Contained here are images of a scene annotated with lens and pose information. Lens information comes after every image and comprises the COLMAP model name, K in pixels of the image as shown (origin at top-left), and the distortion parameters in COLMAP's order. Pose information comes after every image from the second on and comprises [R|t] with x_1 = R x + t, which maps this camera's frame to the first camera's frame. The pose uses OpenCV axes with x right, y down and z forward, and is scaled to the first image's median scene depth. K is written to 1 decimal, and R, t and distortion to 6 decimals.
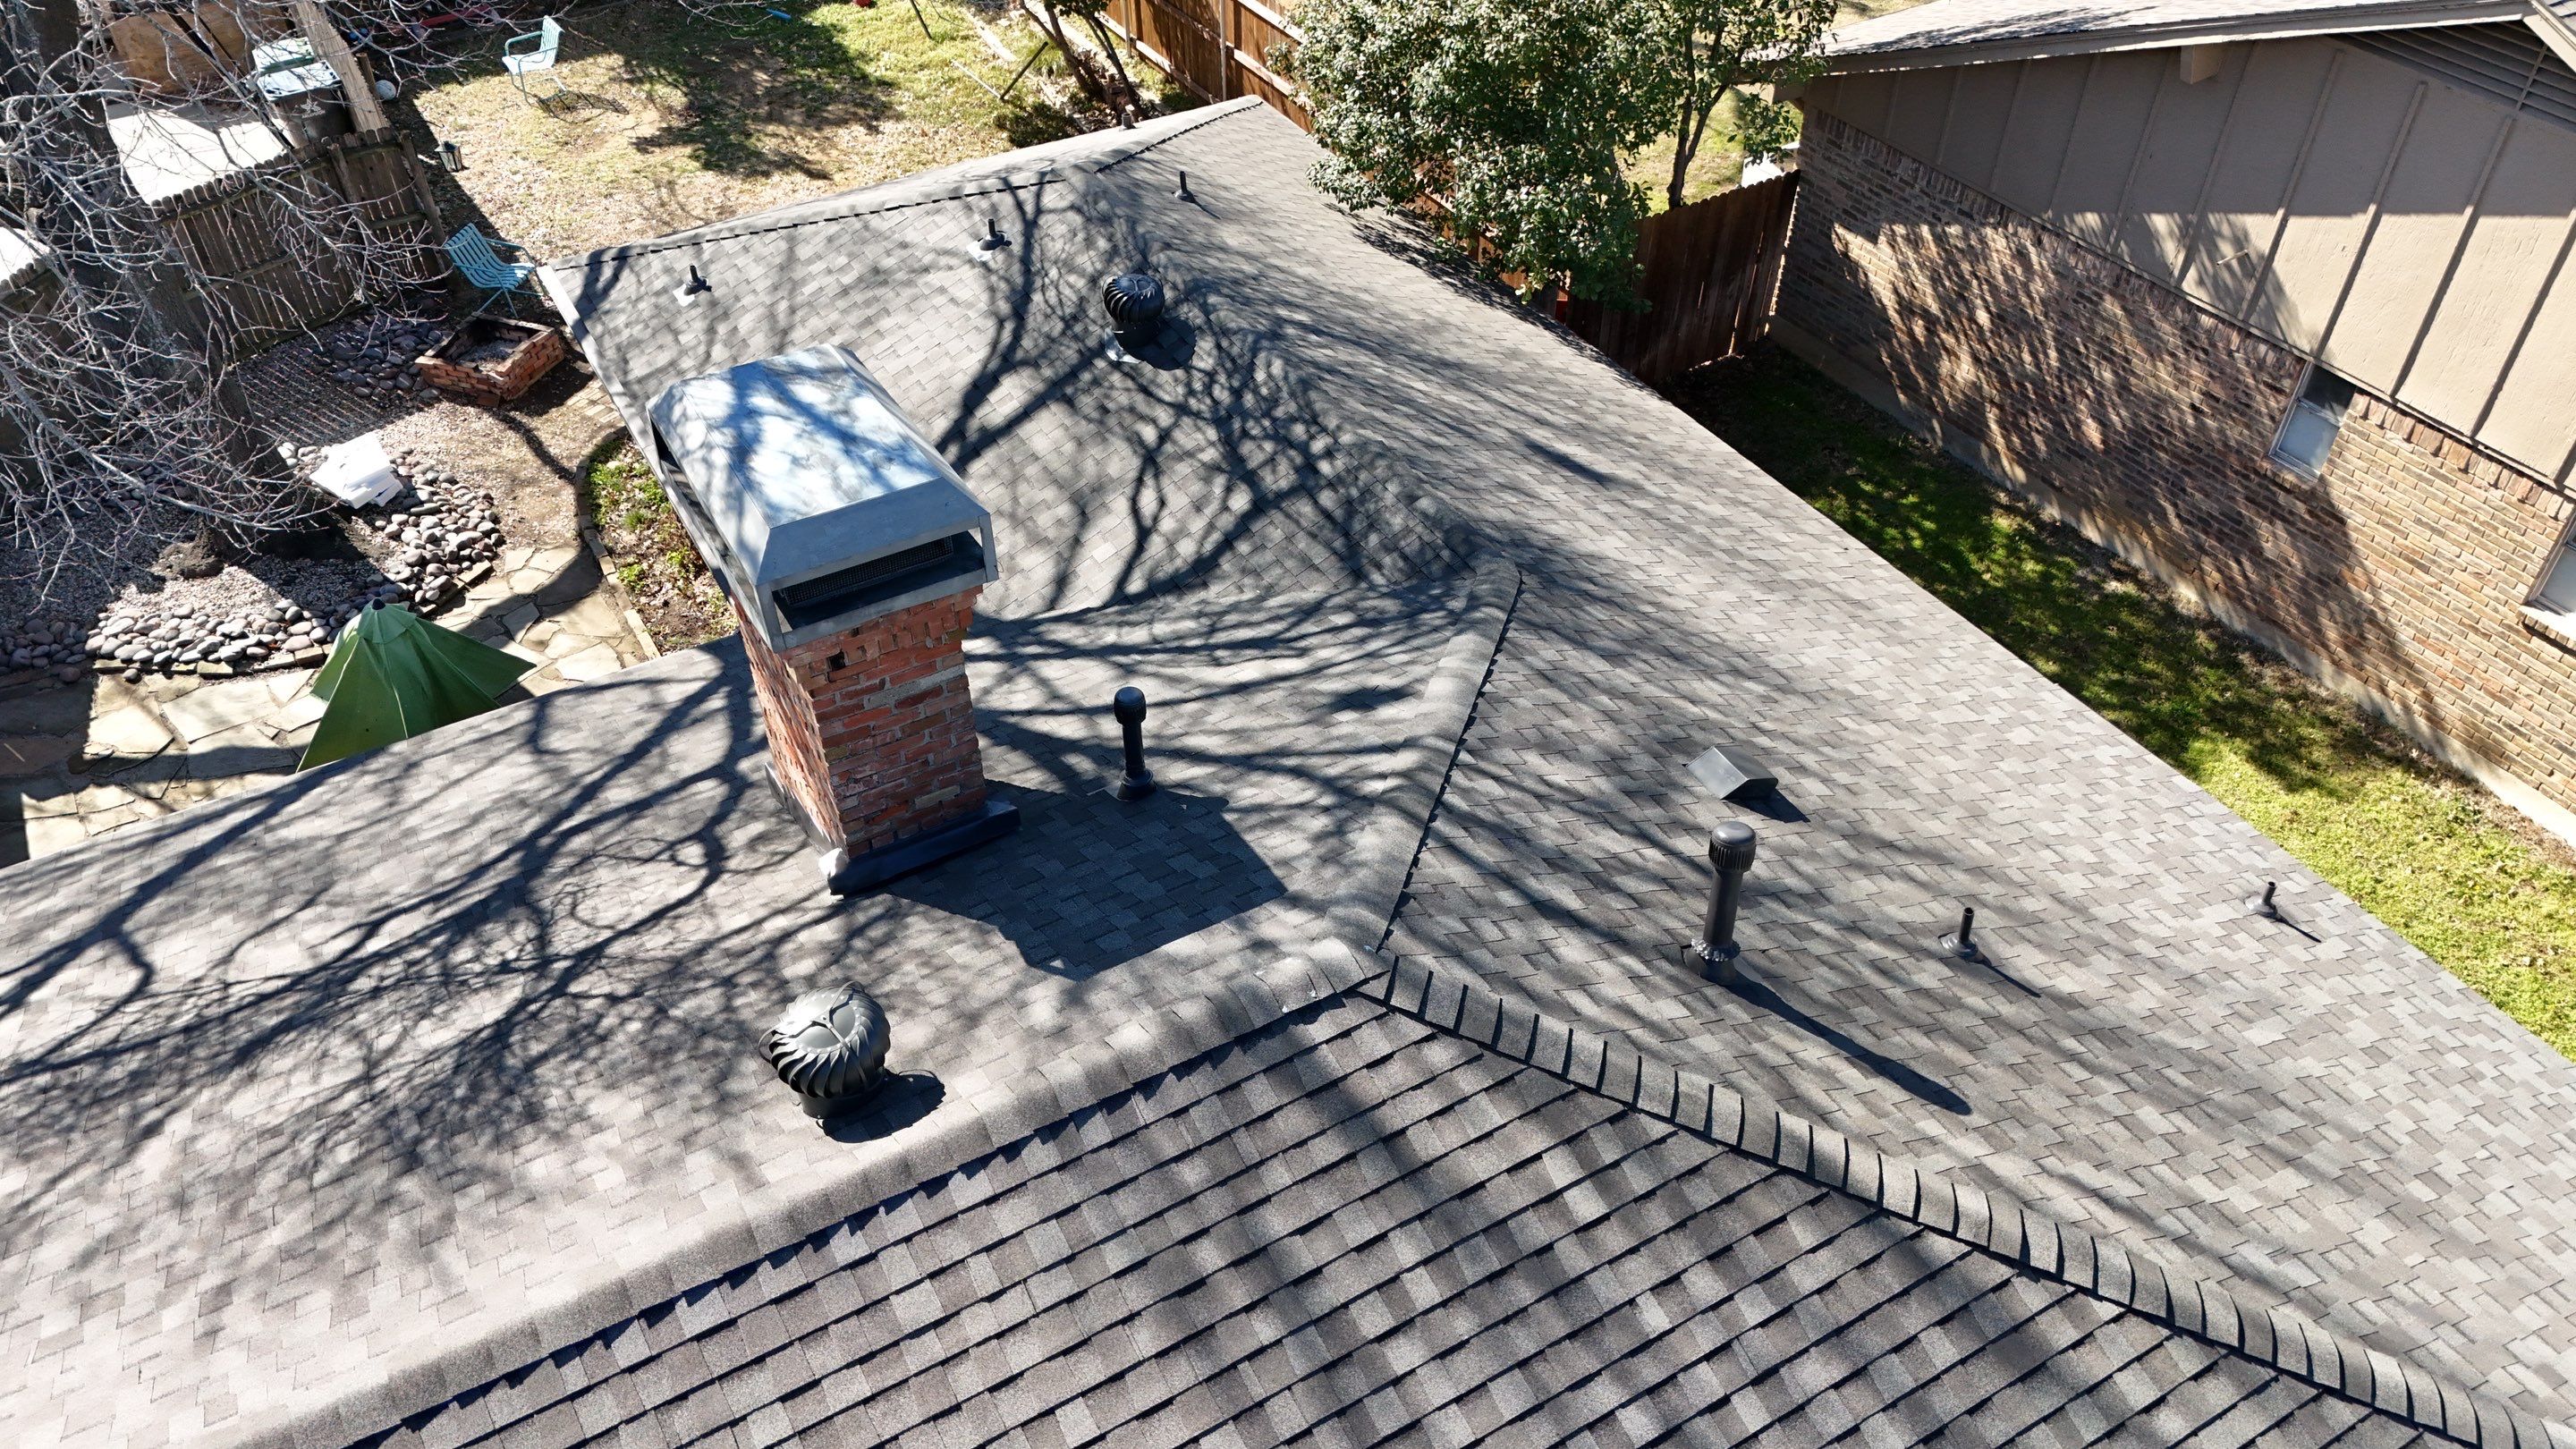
lens RADIAL K [[1824.1, 0, 1297.4], [0, 1824.1, 722.8], [0, 0, 1]] dist [0.048379, -0.000854]
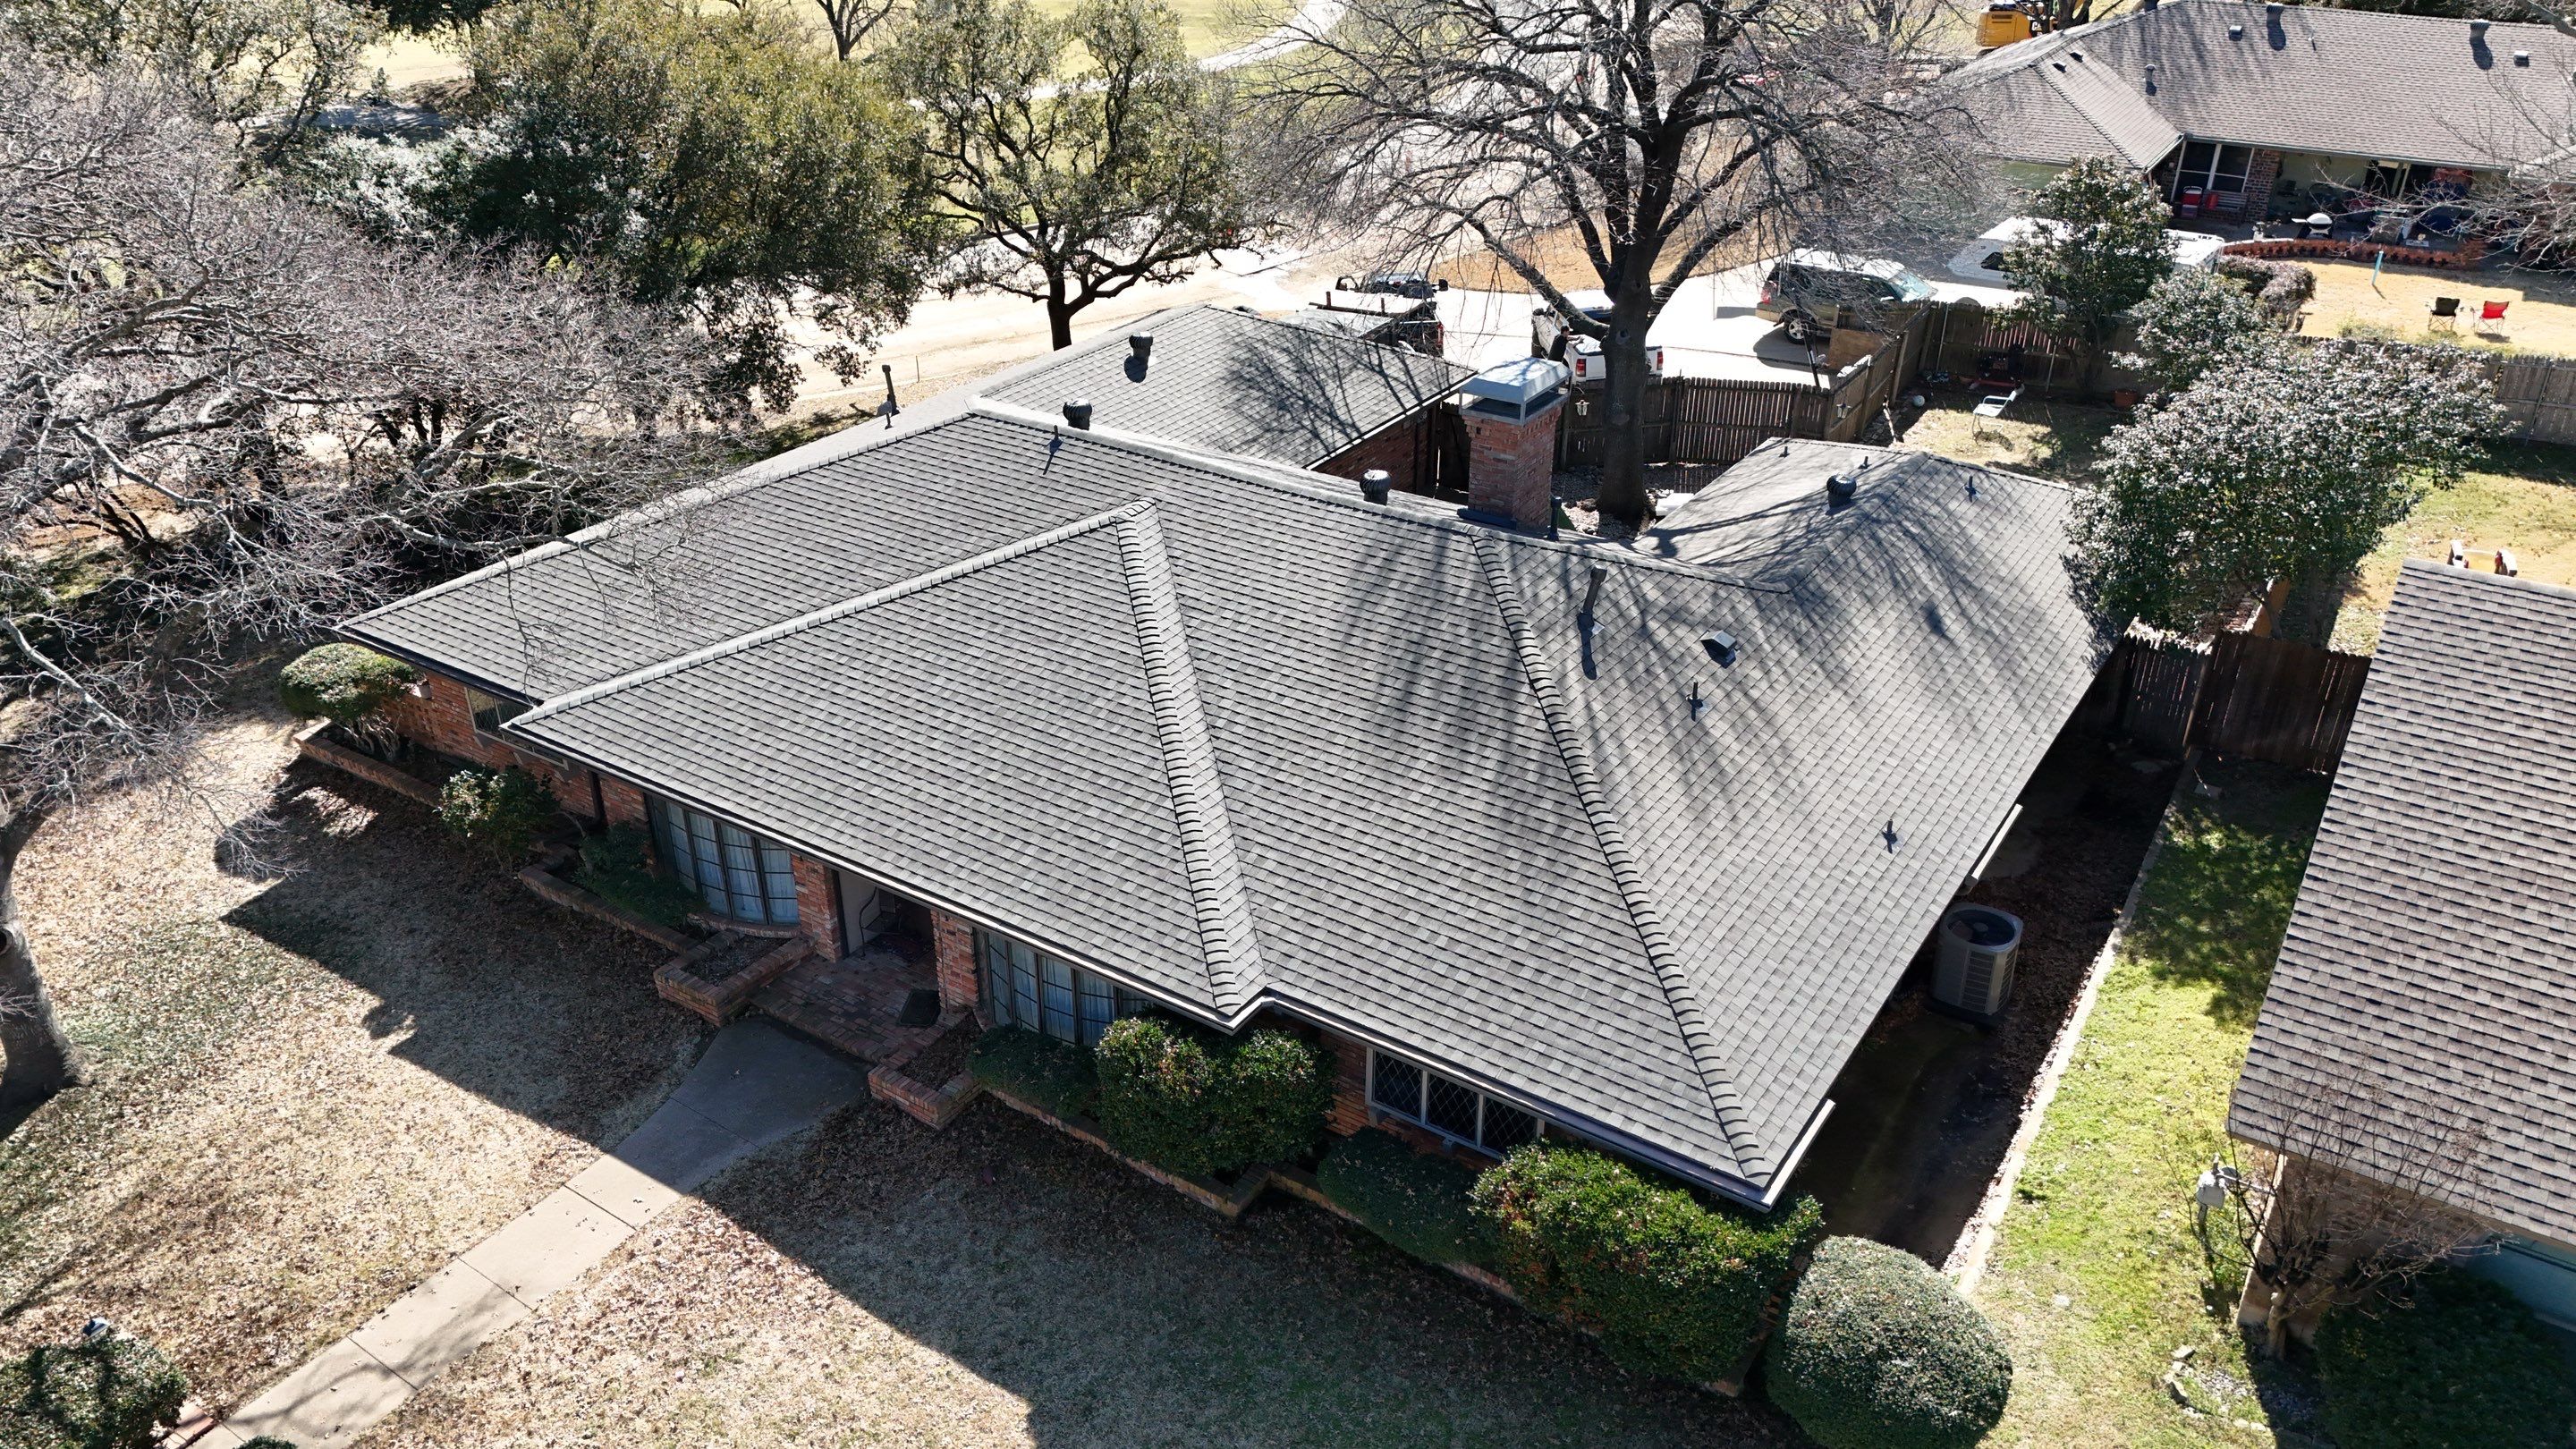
lens RADIAL K [[1824.1, 0, 1297.4], [0, 1824.1, 722.8], [0, 0, 1]] dist [0.048379, -0.000854]
pose [[0.446866, 0.434854, -0.781801, 1.482544], [-0.609195, 0.787893, 0.090035, 0.182101], [0.655127, 0.436036, 0.616994, -0.594461]]
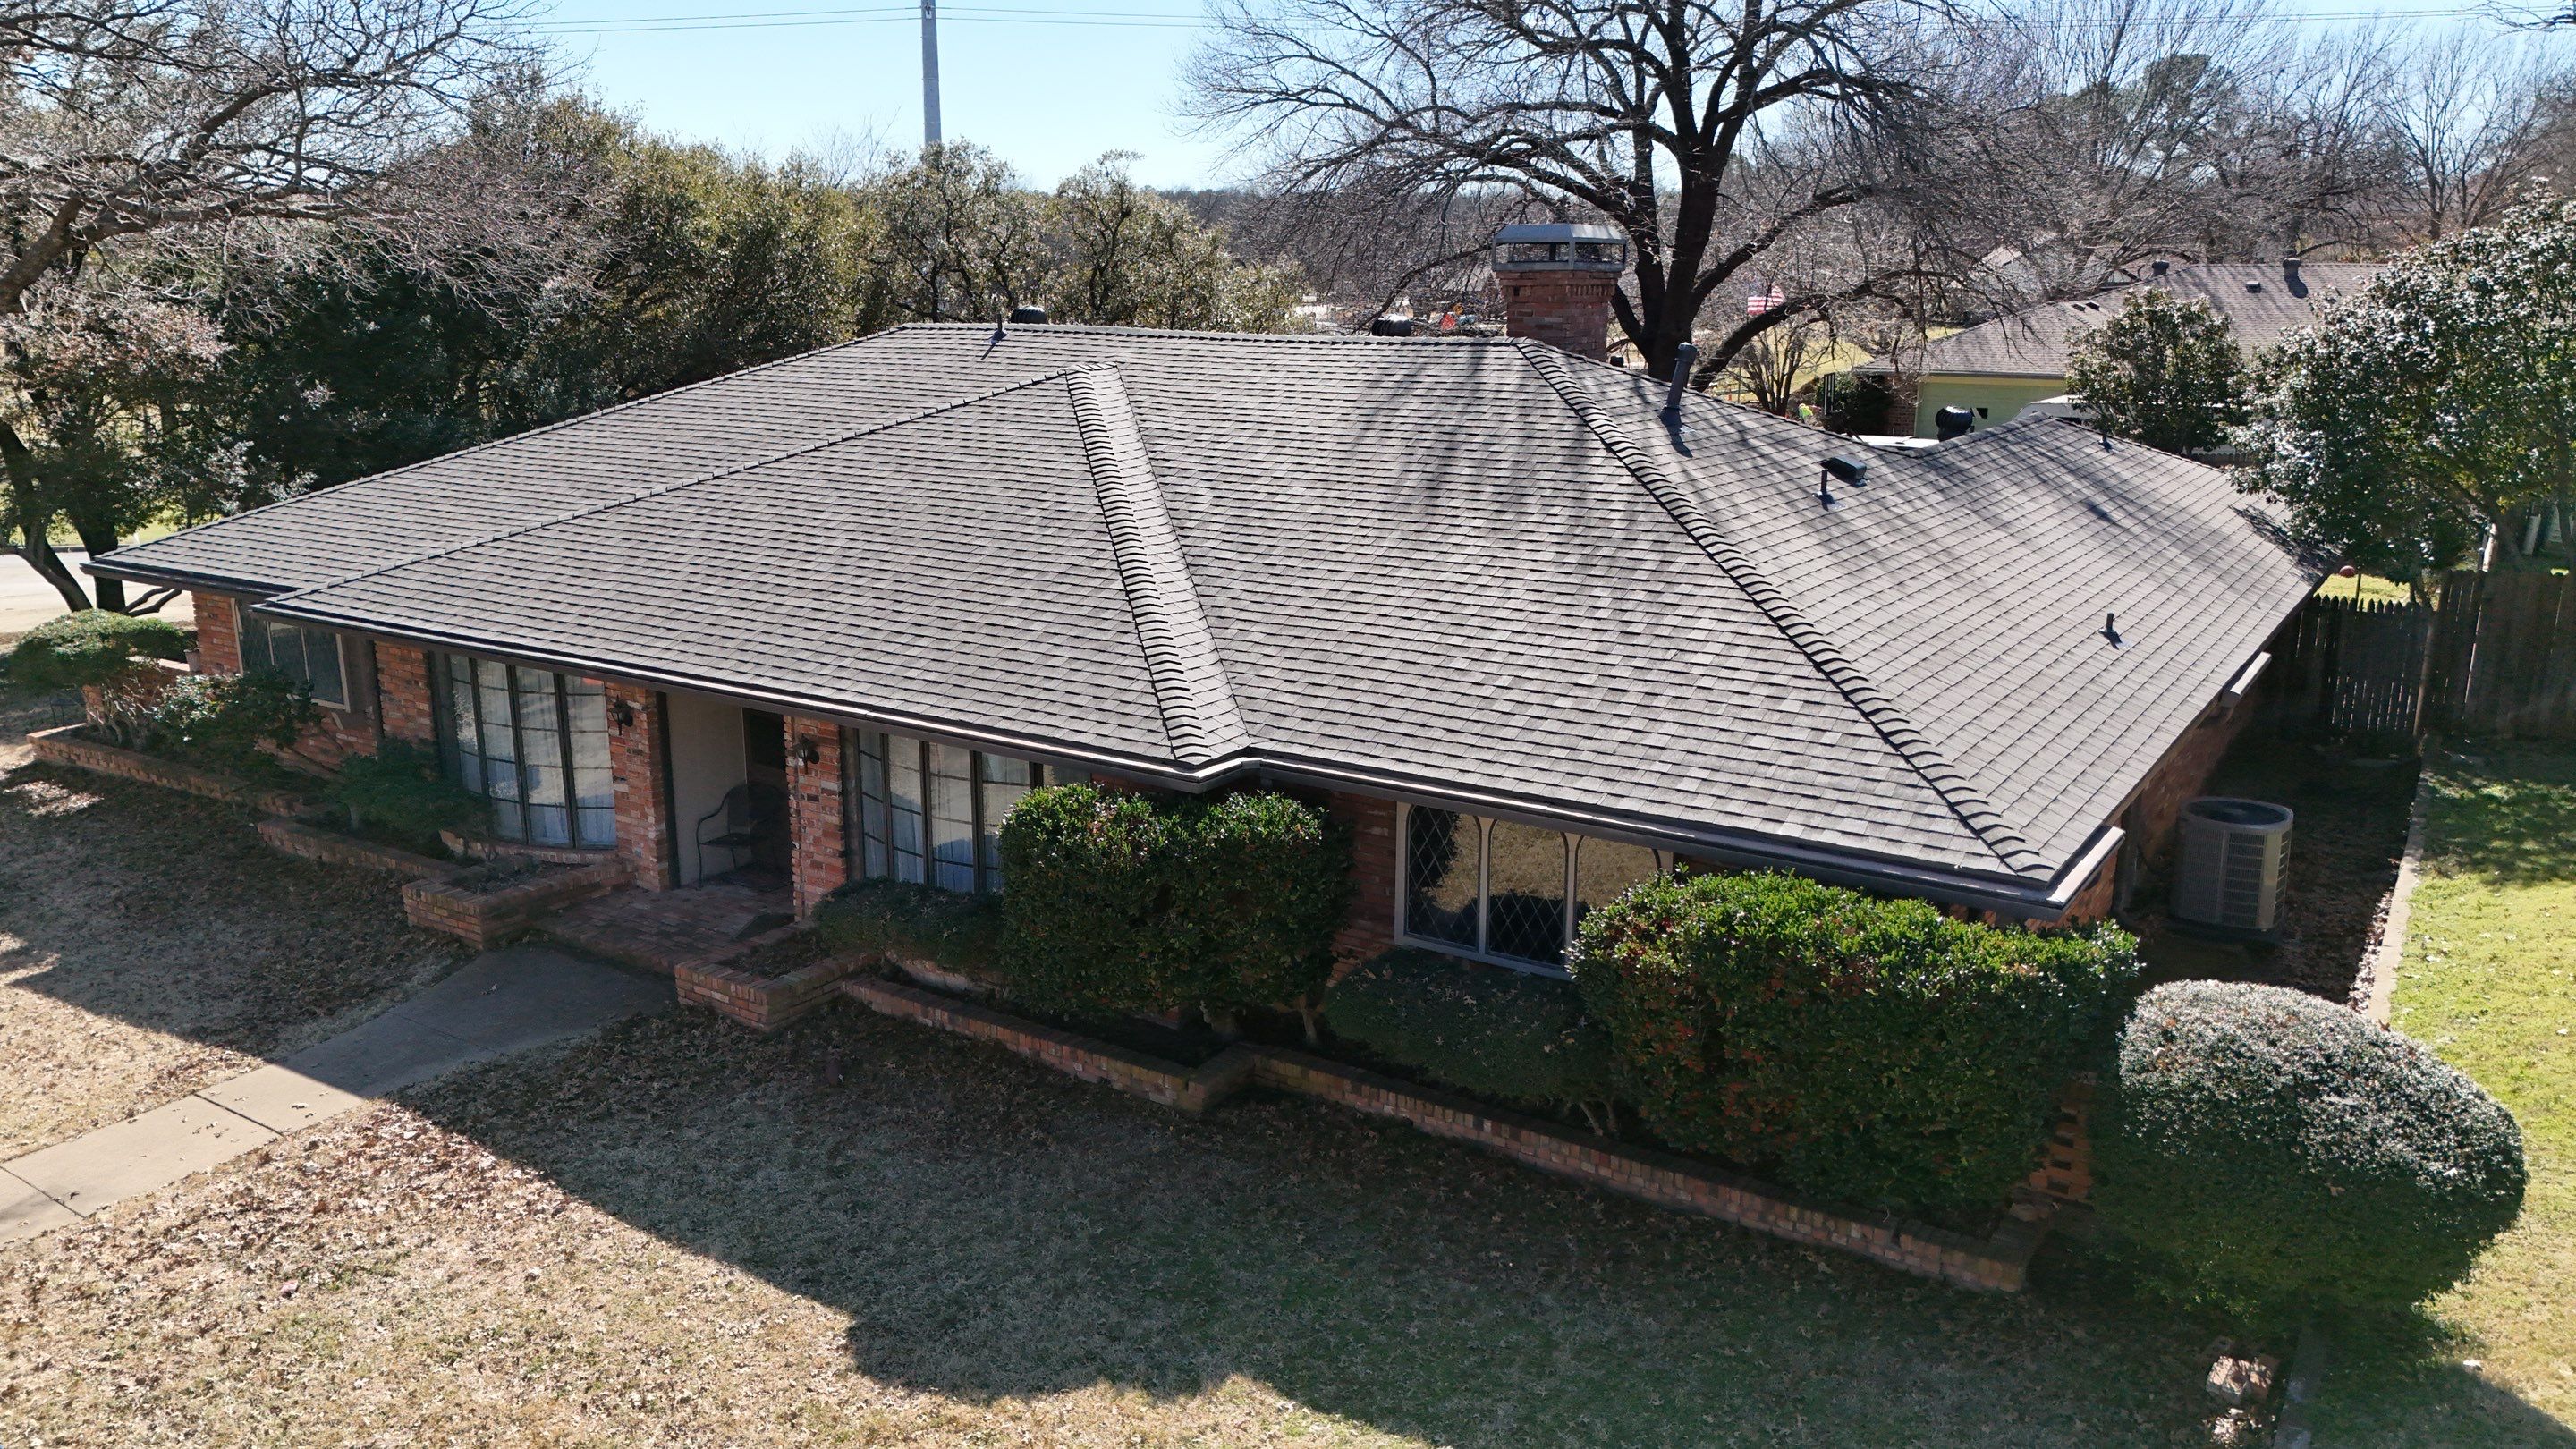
lens RADIAL K [[1846.0, 0, 1293.6], [0, 1846.0, 723.2], [0, 0, 1]] dist [0.063289, -0.043734]
pose [[0.447920, 0.222079, -0.866054, 1.296994], [-0.610244, 0.783880, -0.114609, 0.608058], [0.653430, 0.579839, 0.486637, -0.075372]]
